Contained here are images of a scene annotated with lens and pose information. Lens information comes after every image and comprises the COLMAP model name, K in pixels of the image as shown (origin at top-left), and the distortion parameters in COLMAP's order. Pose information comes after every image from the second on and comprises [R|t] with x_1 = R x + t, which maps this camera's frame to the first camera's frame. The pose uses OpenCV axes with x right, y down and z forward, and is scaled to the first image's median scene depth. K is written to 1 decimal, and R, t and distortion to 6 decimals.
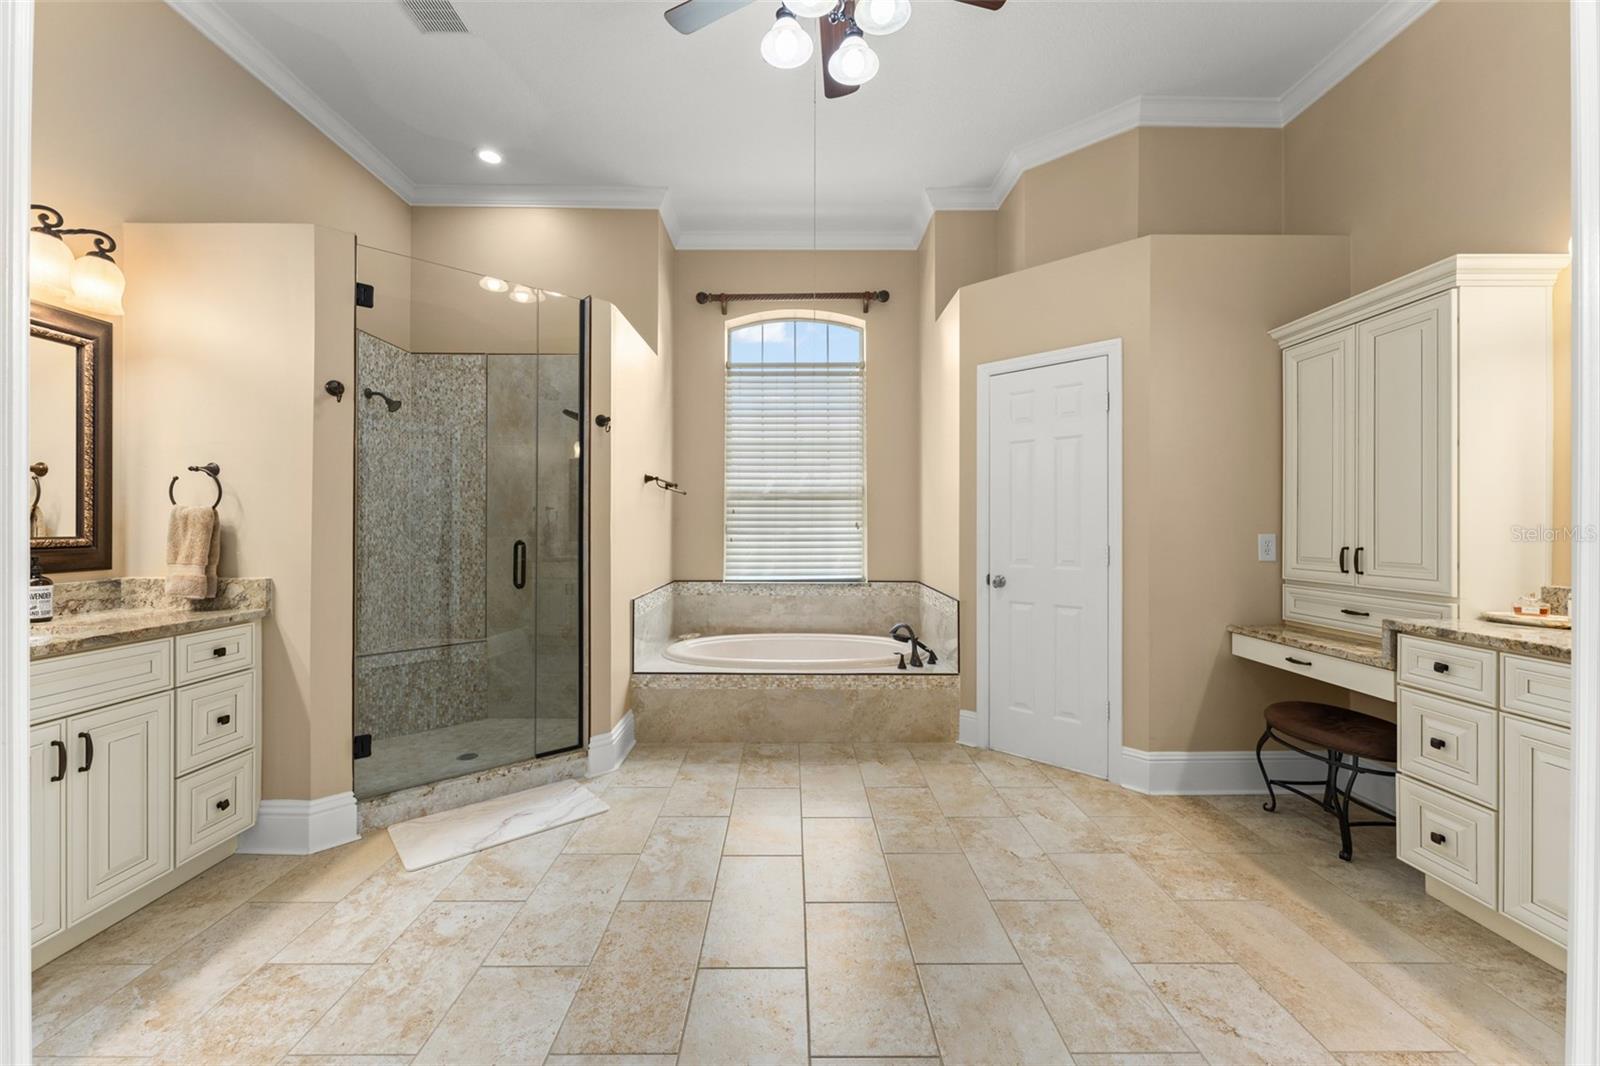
lens RADIAL K [[633.6, 0, 800.7], [0, 633.6, 531.3], [0, 0, 1]] dist [-0.000350, -0.000285]
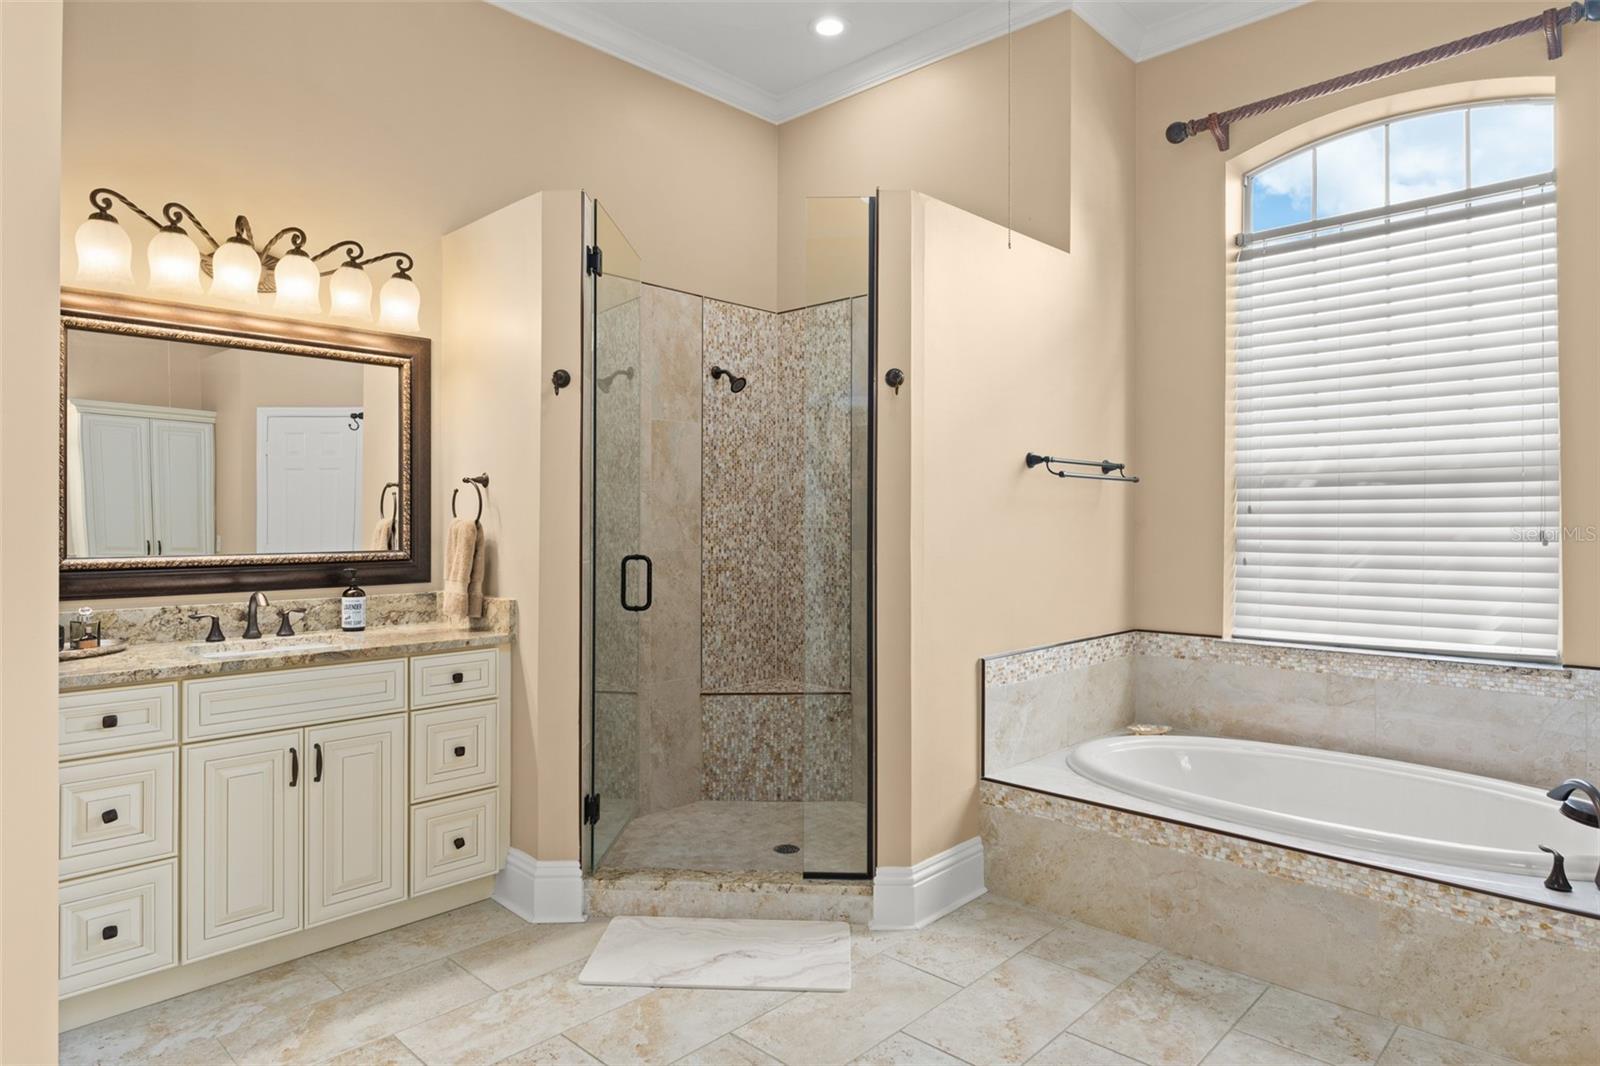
lens RADIAL K [[937.5, 0, 794.8], [0, 937.5, 524.3], [0, 0, 1]] dist [0.003192, -0.004580]
pose [[0.713567, 0.000260, -0.700587, 0.264987], [-0.004177, 0.999984, -0.003883, -0.020480], [0.700575, 0.005697, 0.713556, 0.238800]]
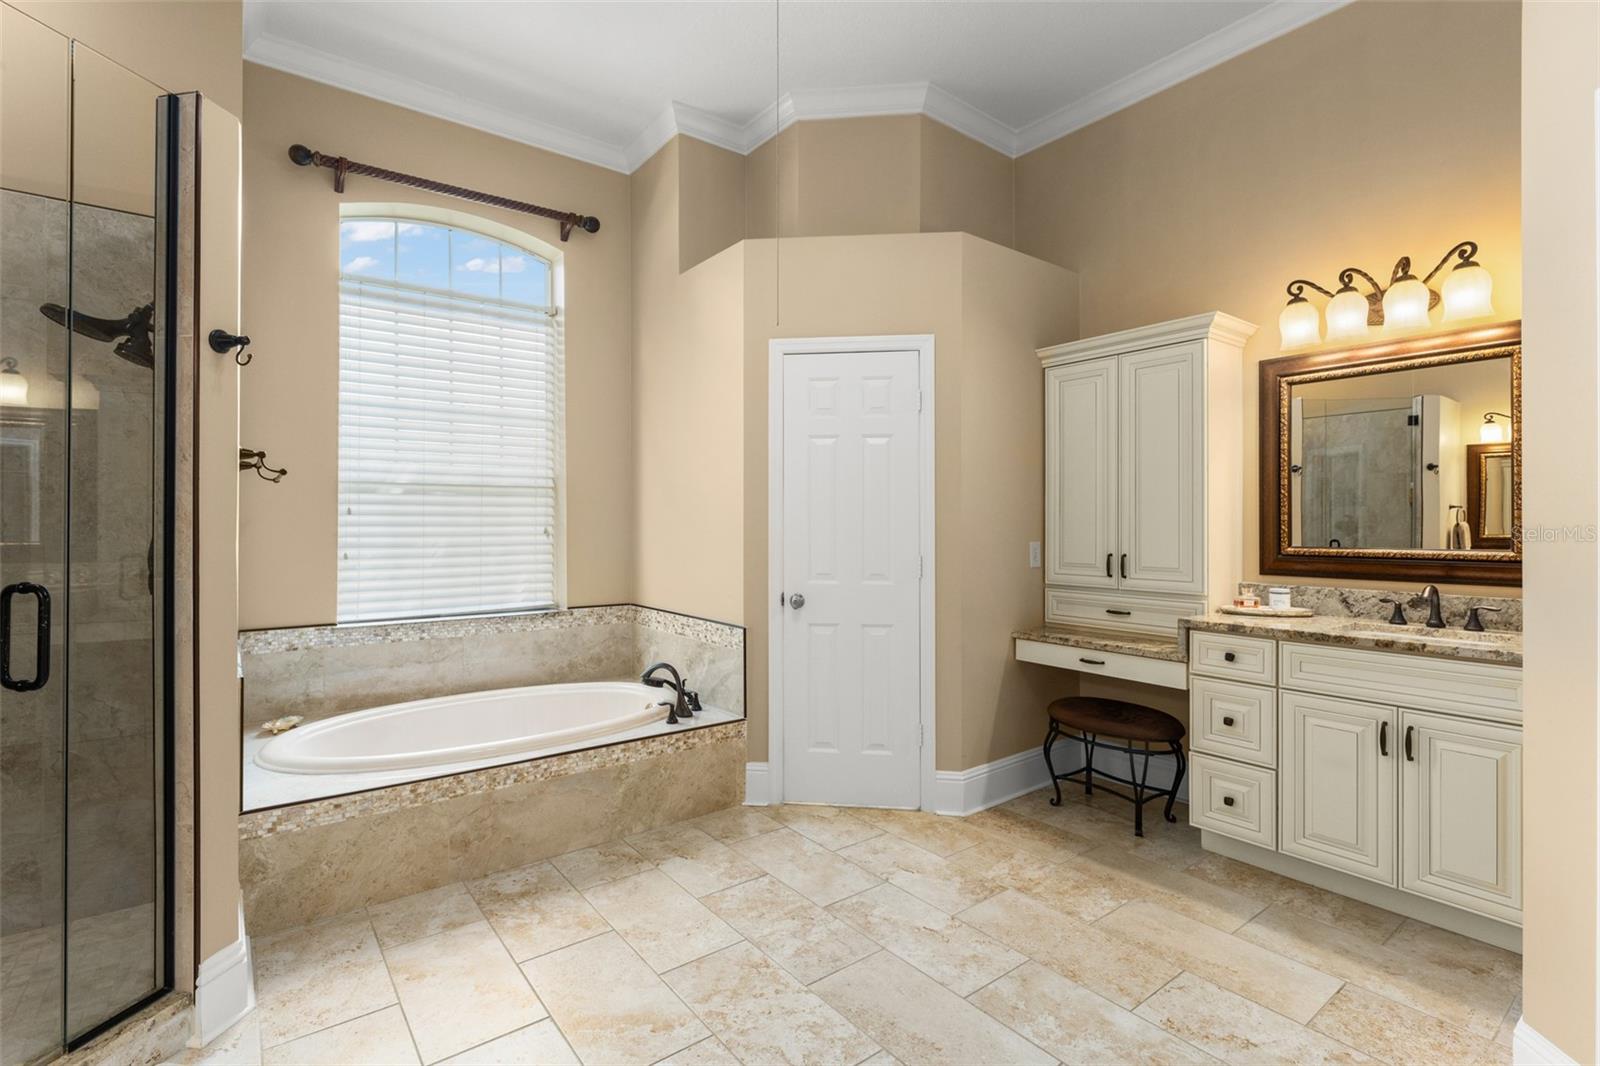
lens RADIAL K [[740.7, 0, 799.4], [0, 740.7, 526.5], [0, 0, 1]] dist [-0.001492, -0.001122]
pose [[0.799635, -0.004709, 0.600468, -0.283826], [0.005191, 0.999986, 0.000929, -0.021575], [-0.600464, 0.002374, 0.799648, 0.225504]]
